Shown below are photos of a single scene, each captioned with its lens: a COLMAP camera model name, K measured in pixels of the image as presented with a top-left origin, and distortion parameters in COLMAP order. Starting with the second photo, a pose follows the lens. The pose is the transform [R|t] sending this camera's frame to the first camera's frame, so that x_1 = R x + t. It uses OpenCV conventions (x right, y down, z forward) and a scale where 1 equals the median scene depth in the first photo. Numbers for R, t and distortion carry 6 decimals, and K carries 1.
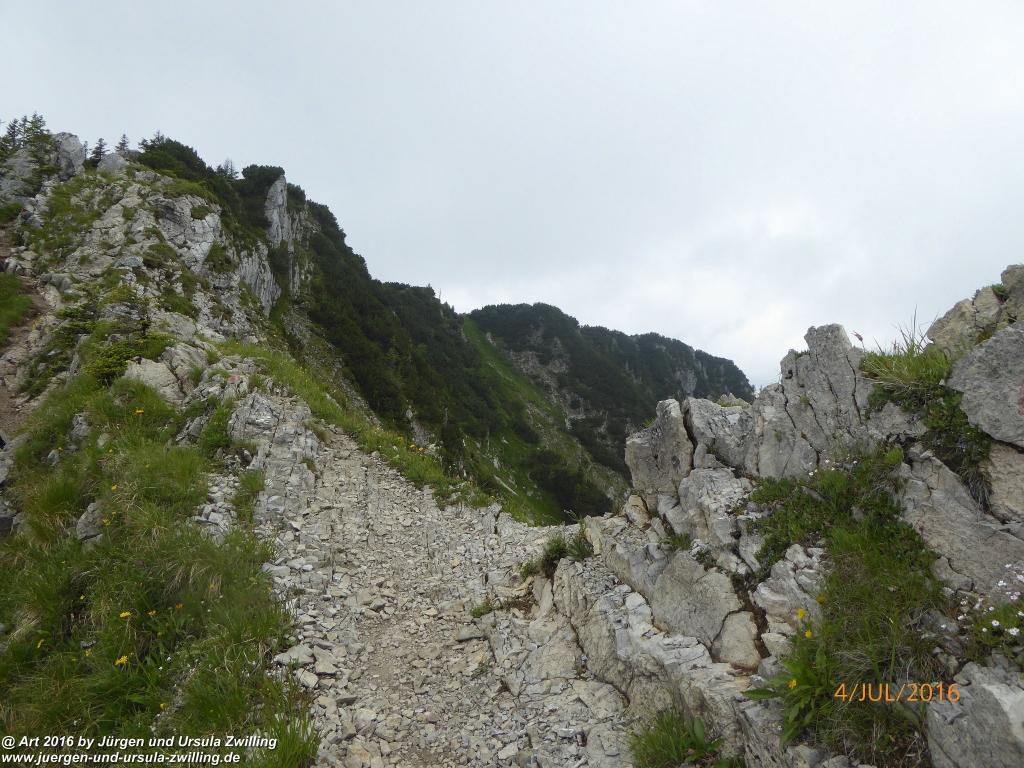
lens RADIAL K [[731.1, 0, 512.0], [0, 731.1, 384.0], [0, 0, 1]] dist [-0.008734, -0.005507]
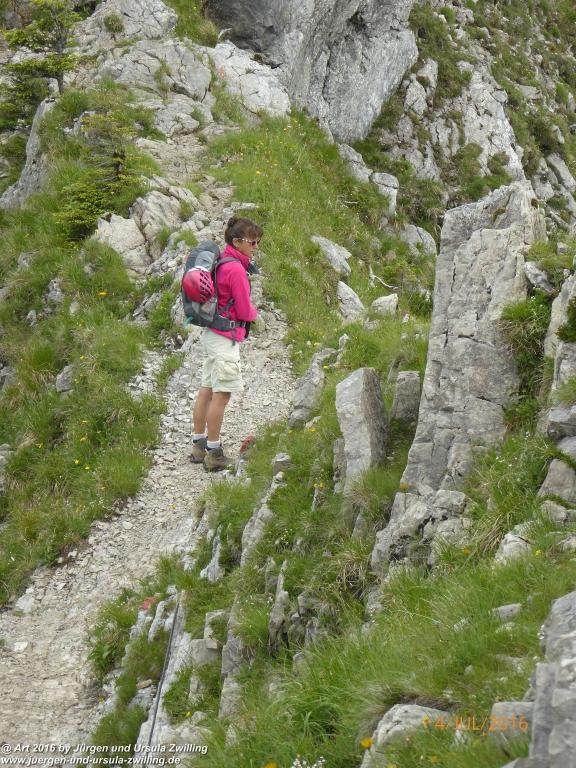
lens RADIAL K [[3829.2, 0, 288.0], [0, 3829.2, 384.0], [0, 0, 1]] dist [1.358785, -4.290986]
pose [[0.900126, 0.103452, -0.423168, 2.500427], [-0.041247, 0.987269, 0.153621, -0.814591], [0.433673, -0.120824, 0.892933, -4.616751]]
